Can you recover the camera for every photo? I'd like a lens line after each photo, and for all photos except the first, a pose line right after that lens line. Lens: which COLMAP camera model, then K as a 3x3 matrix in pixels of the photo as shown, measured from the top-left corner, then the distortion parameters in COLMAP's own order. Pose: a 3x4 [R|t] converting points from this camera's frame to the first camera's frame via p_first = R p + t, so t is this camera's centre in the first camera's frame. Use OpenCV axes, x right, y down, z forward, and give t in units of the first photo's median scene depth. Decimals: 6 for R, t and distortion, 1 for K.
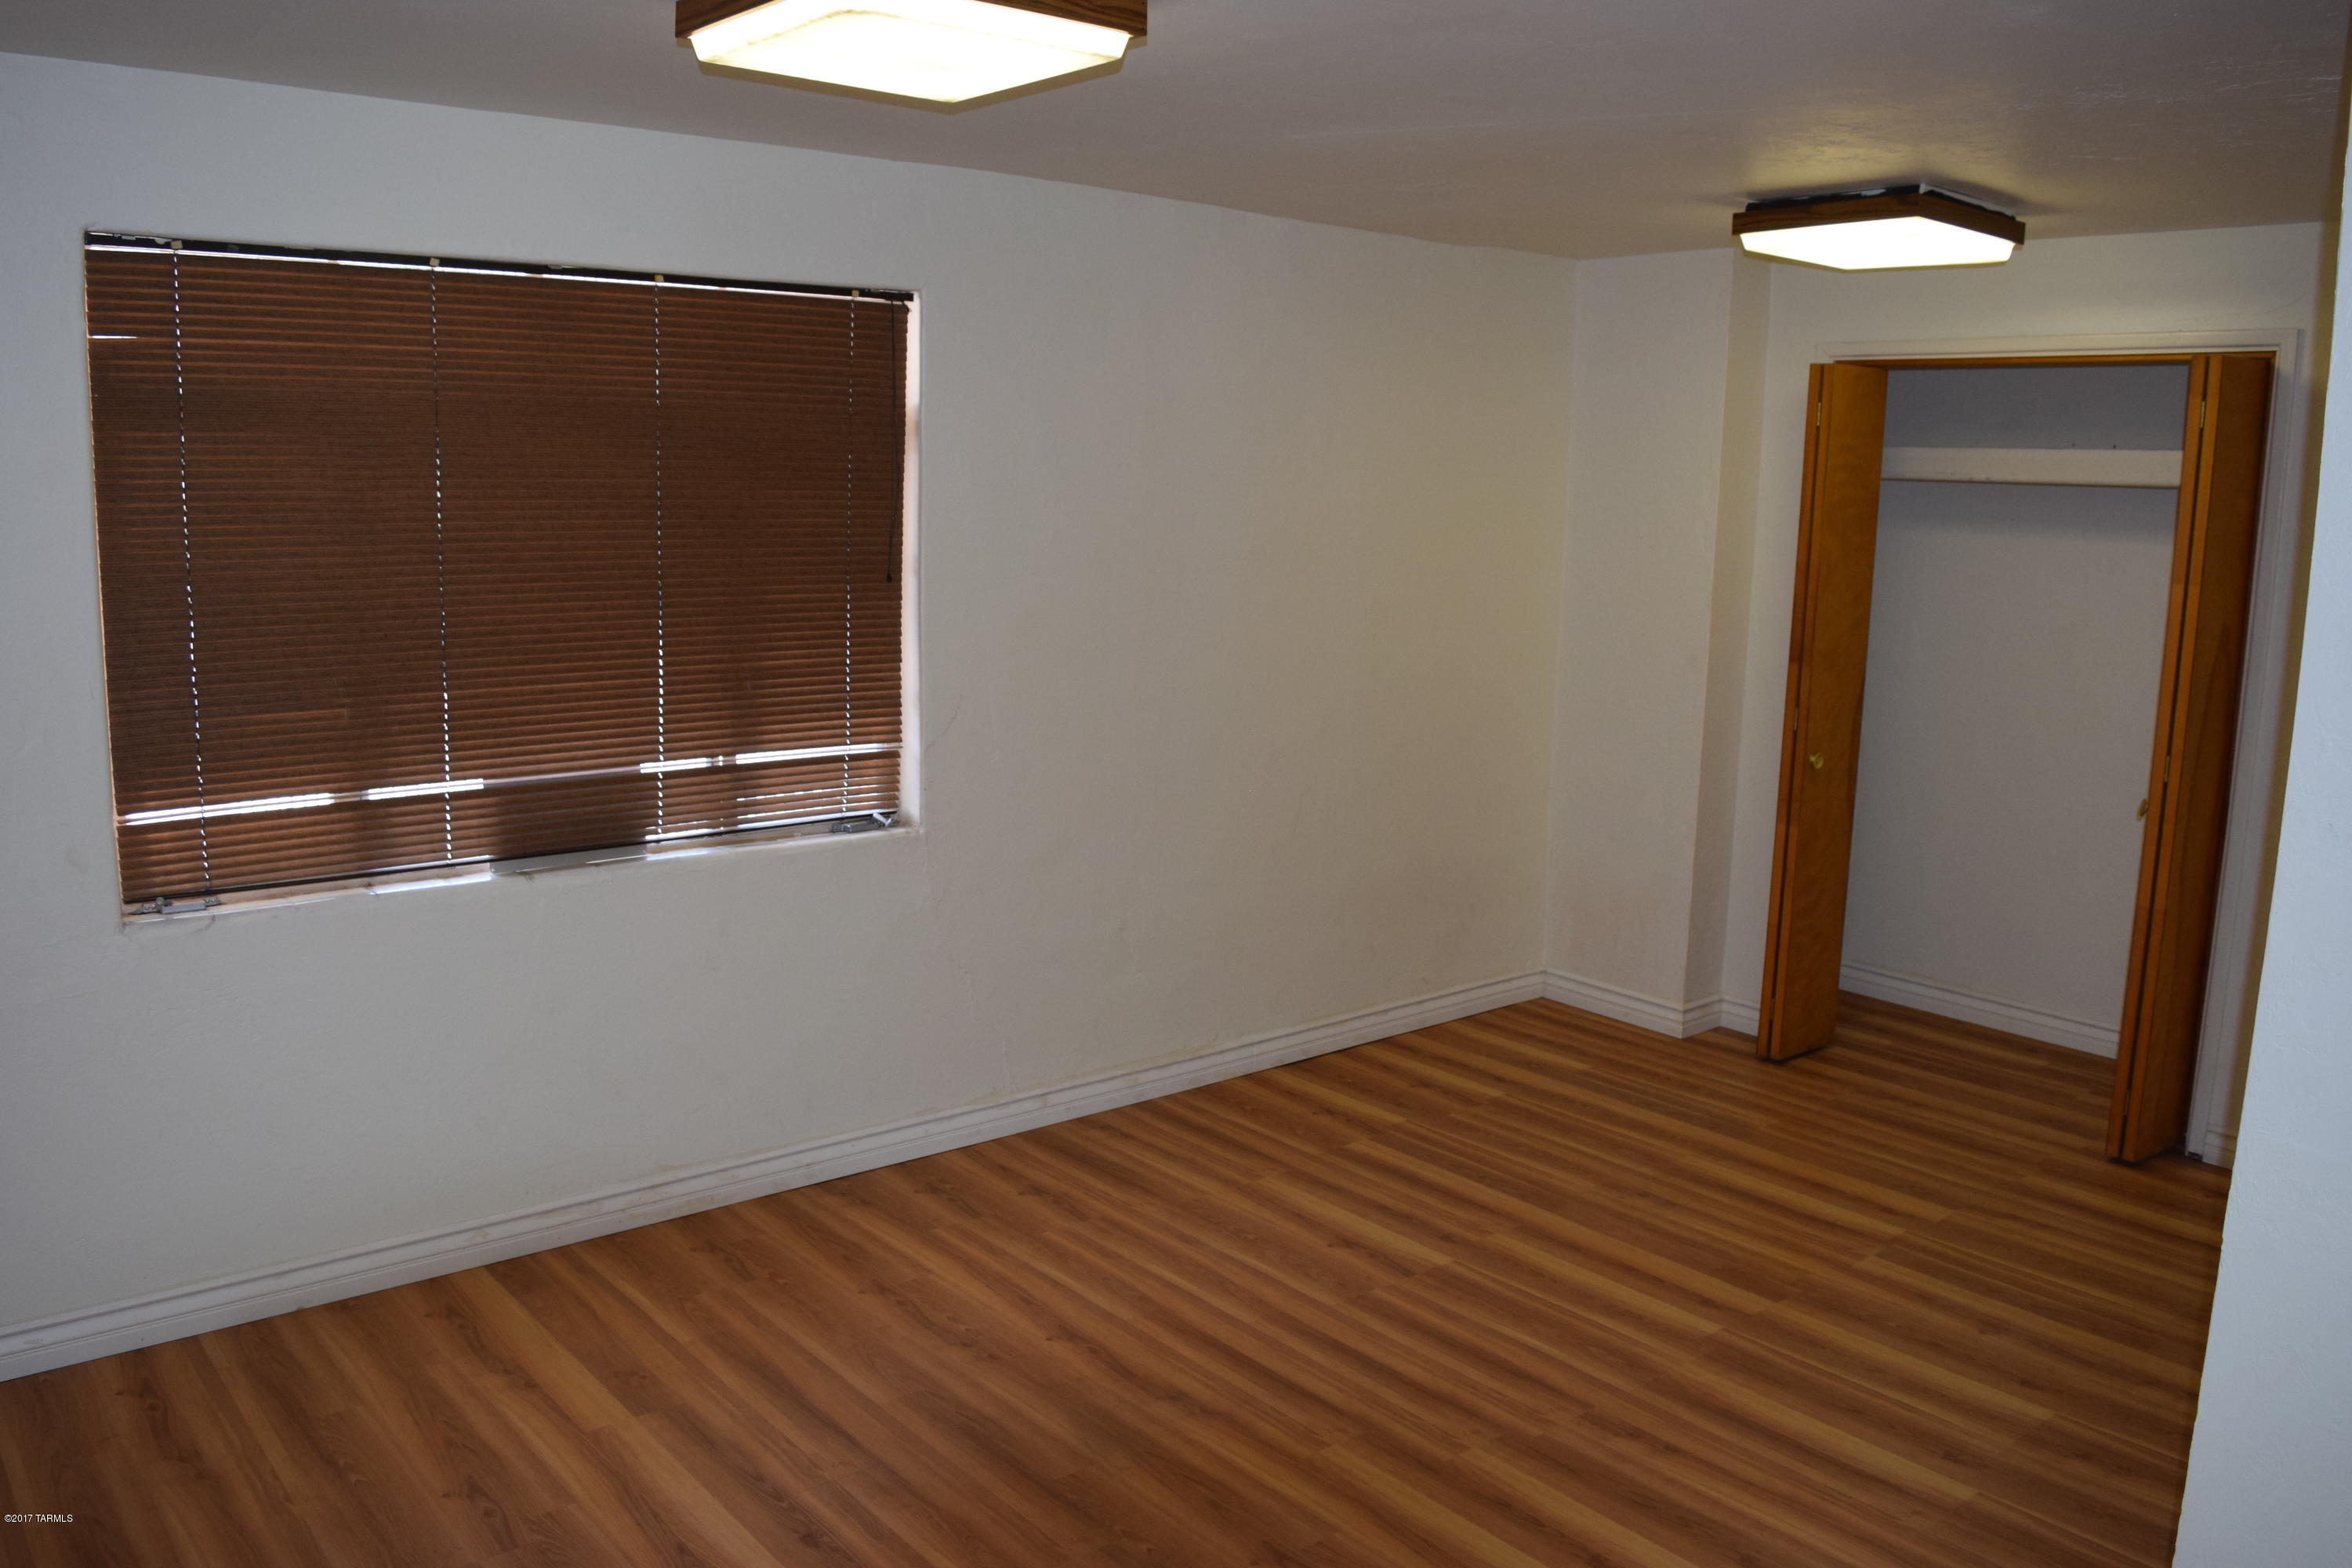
lens RADIAL K [[1871.8, 0, 1169.6], [0, 1871.8, 782.3], [0, 0, 1]] dist [-0.090552, 0.018484]
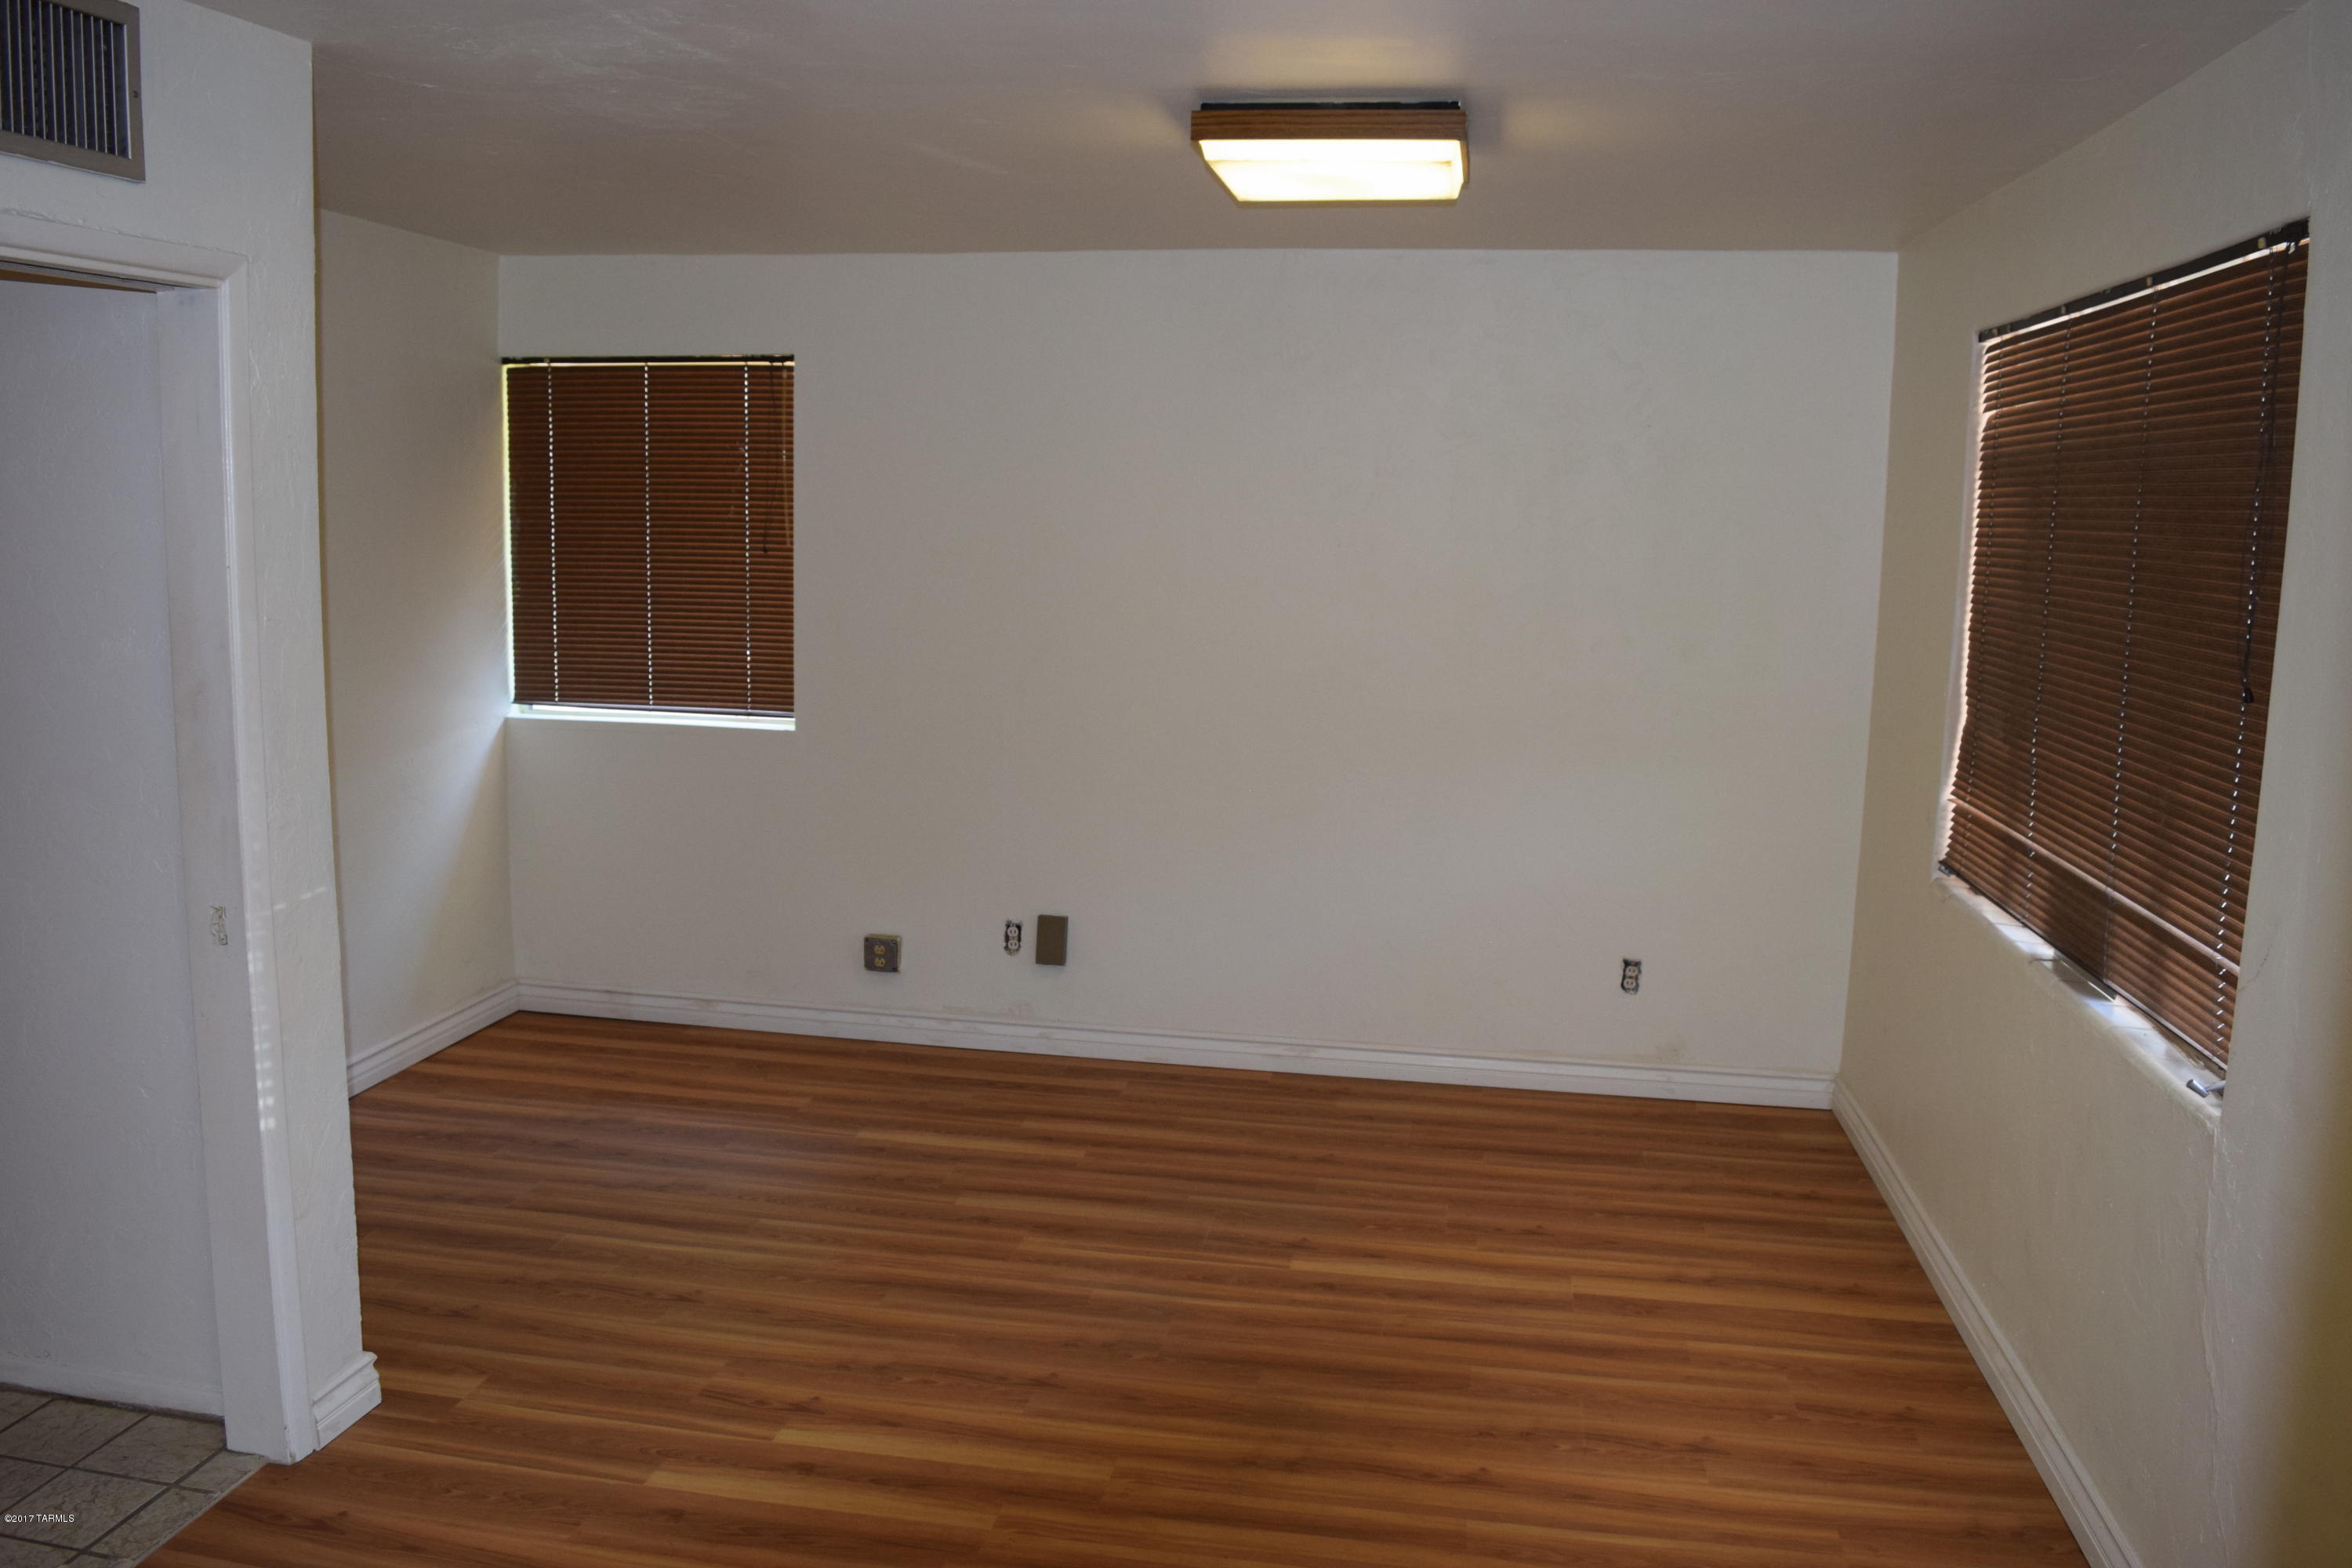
lens RADIAL K [[1871.8, 0, 1169.6], [0, 1871.8, 782.3], [0, 0, 1]] dist [-0.090552, 0.018484]
pose [[-0.759548, 0.059051, -0.647765, 0.638160], [-0.147850, 0.954129, 0.260343, -0.234549], [0.633425, 0.293515, -0.715976, 1.529201]]
